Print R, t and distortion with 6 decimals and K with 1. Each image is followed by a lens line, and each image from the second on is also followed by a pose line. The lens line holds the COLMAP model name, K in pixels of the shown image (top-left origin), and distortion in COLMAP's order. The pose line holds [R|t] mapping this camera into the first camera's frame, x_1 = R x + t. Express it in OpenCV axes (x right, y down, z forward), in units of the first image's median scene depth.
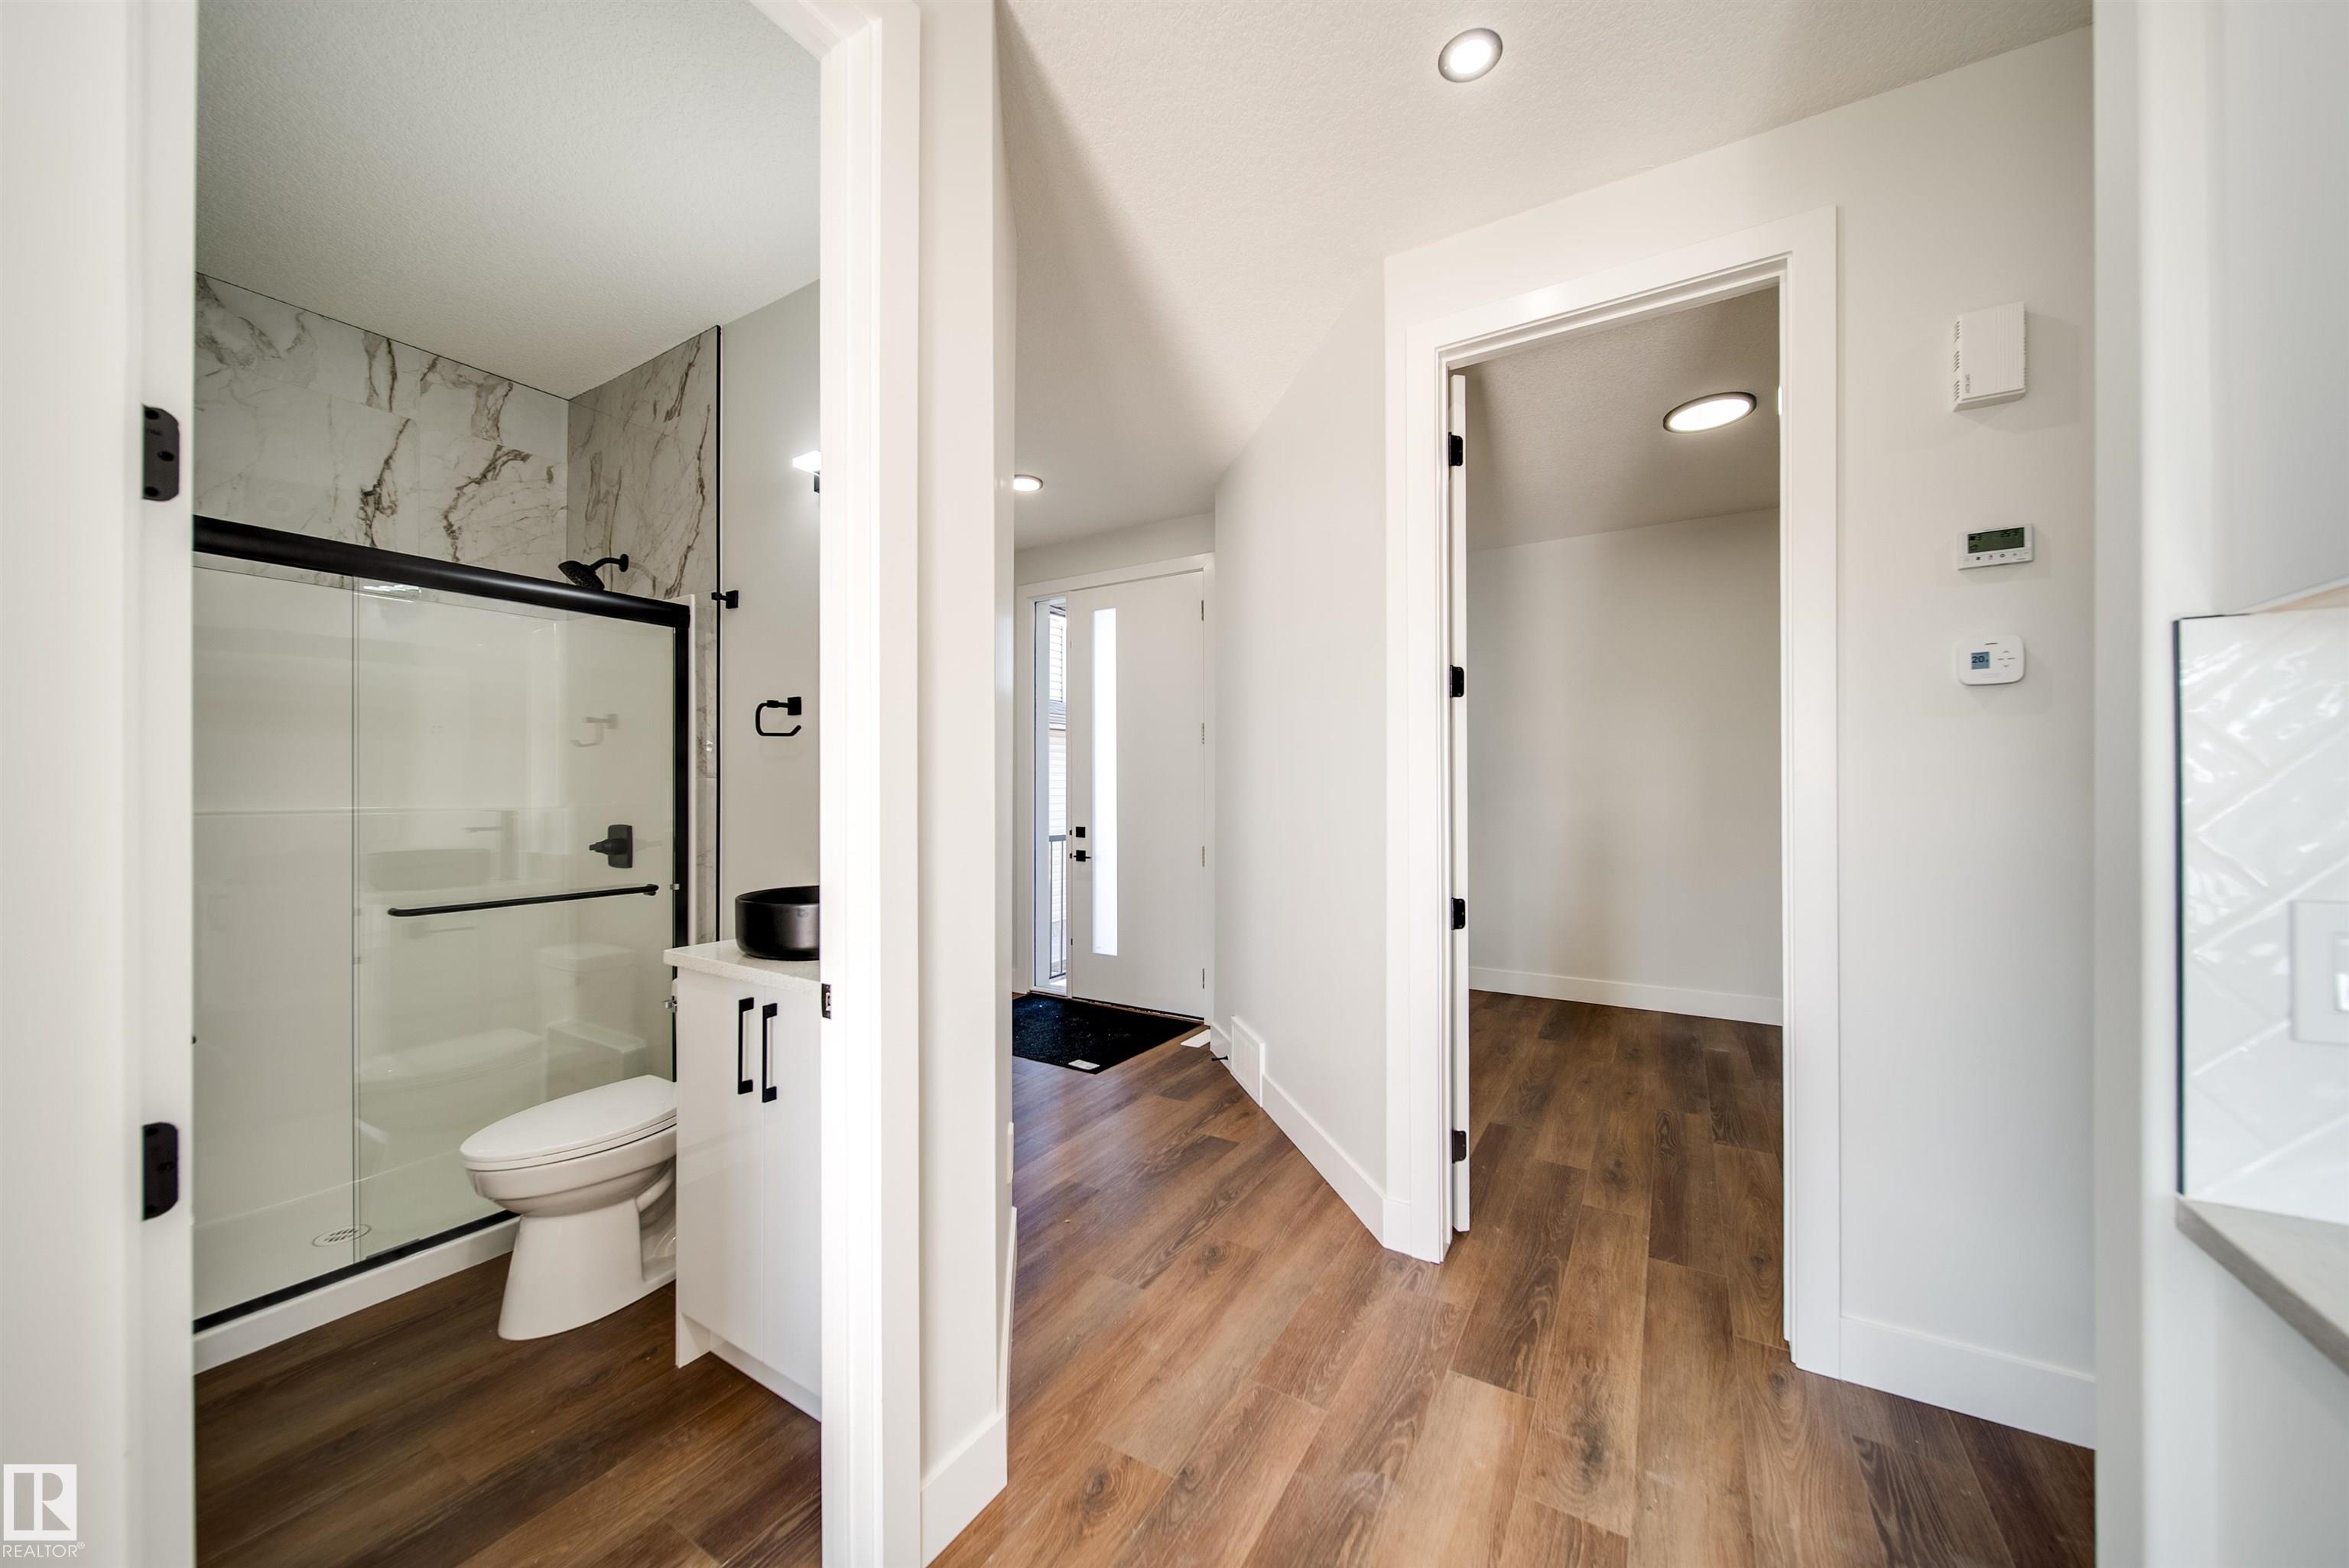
lens RADIAL K [[828.2, 0, 1174.7], [0, 828.2, 768.2], [0, 0, 1]] dist [0.001380, -0.003887]
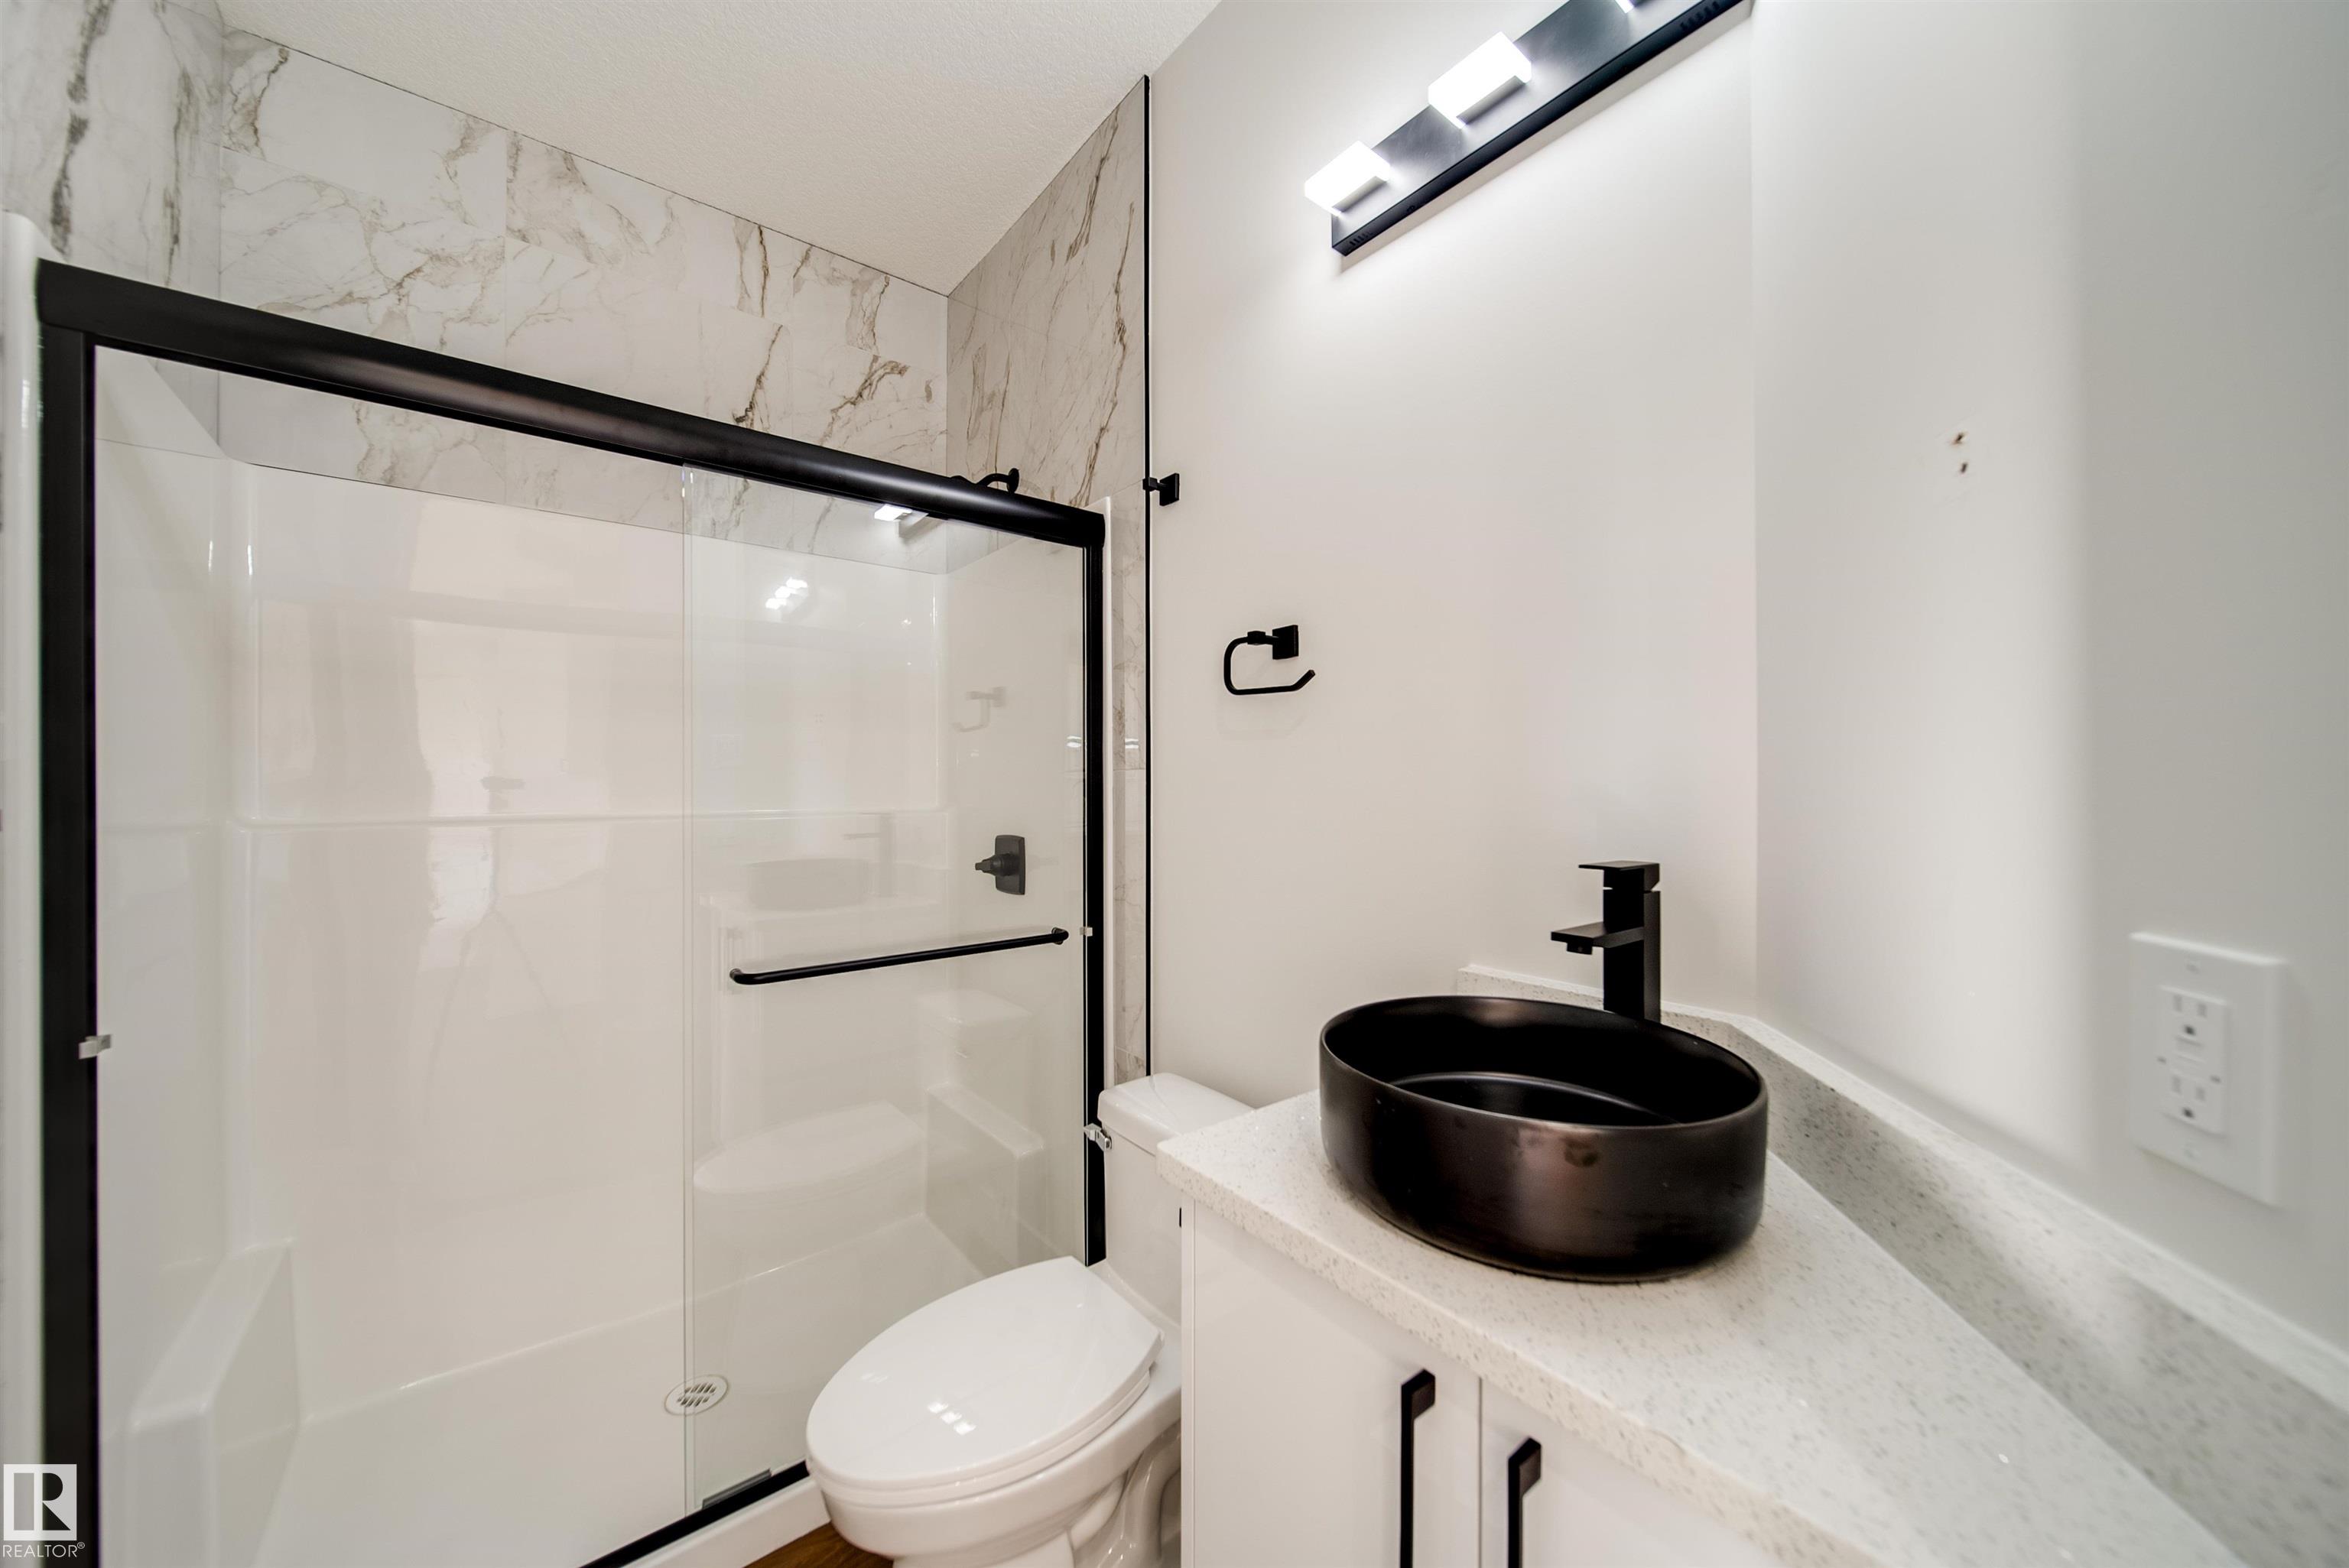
lens RADIAL K [[828.2, 0, 1174.7], [0, 828.2, 768.2], [0, 0, 1]] dist [0.001380, -0.003887]
pose [[0.938126, -0.005949, -0.346243, -0.295876], [0.003813, 0.999969, -0.006849, 0.014978], [0.346273, 0.005105, 0.938120, 0.384098]]
